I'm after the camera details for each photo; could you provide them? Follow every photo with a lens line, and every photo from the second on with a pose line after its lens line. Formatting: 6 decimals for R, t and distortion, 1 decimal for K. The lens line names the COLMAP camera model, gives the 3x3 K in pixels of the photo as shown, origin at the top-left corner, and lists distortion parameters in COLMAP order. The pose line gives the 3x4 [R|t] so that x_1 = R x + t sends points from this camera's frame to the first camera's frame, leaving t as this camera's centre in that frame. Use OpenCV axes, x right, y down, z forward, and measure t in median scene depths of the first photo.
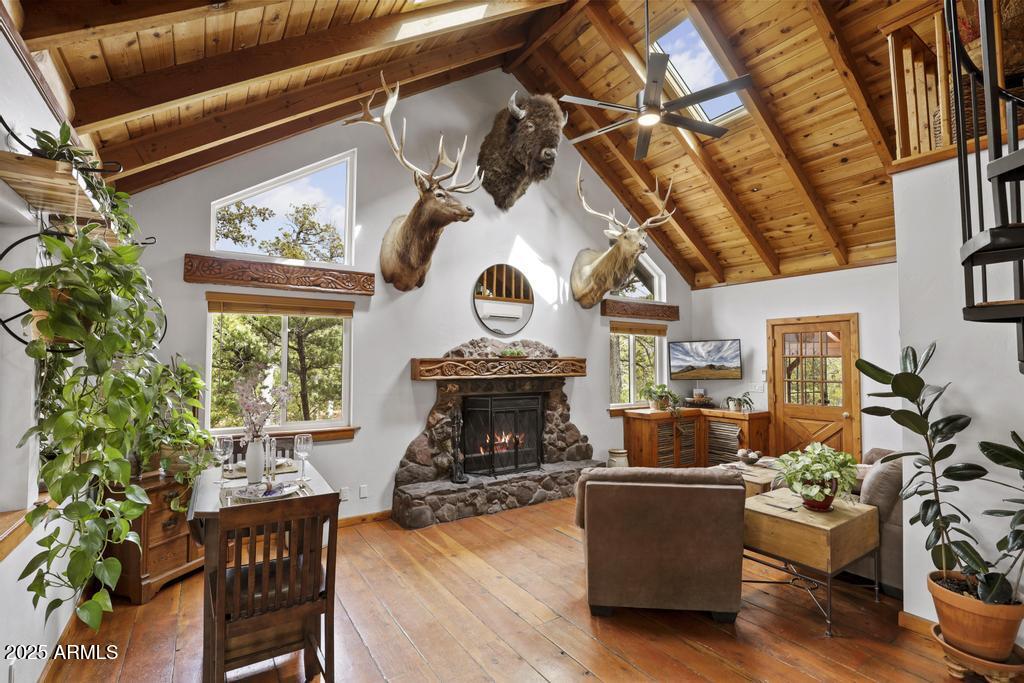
lens RADIAL K [[466.8, 0, 510.2], [0, 466.8, 342.4], [0, 0, 1]] dist [-0.027458, 0.002468]
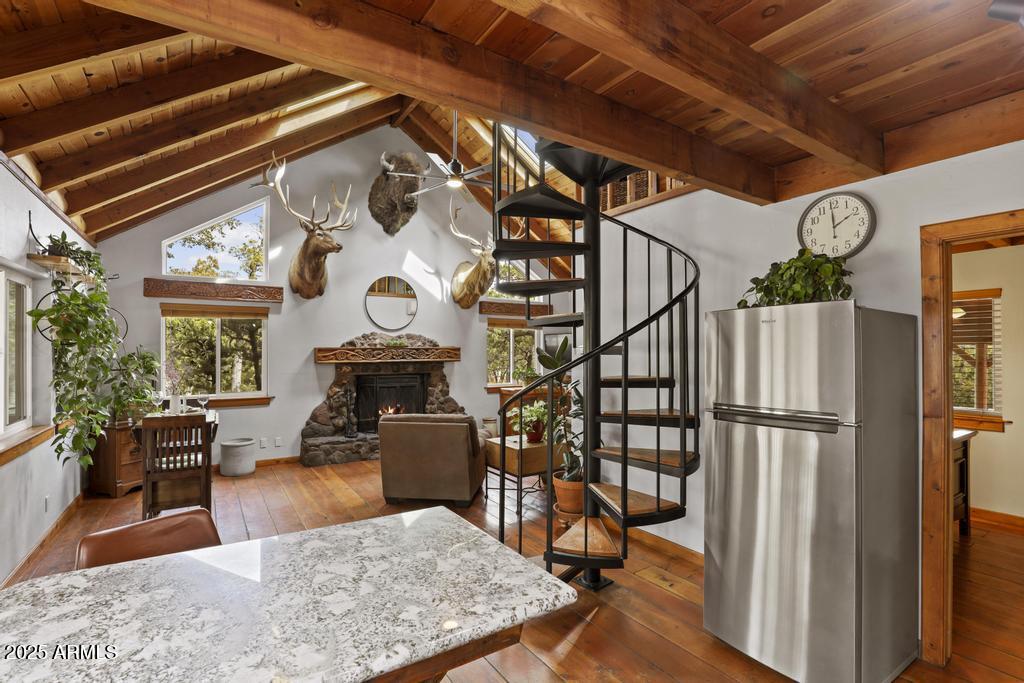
lens RADIAL K [[466.8, 0, 502.3], [0, 466.8, 348.3], [0, 0, 1]] dist [-0.027458, 0.002468]
pose [[0.999972, -0.002714, -0.007020, 0.358503], [0.002953, 0.999407, 0.034320, -0.009670], [0.006923, -0.034340, 0.999386, -0.375115]]
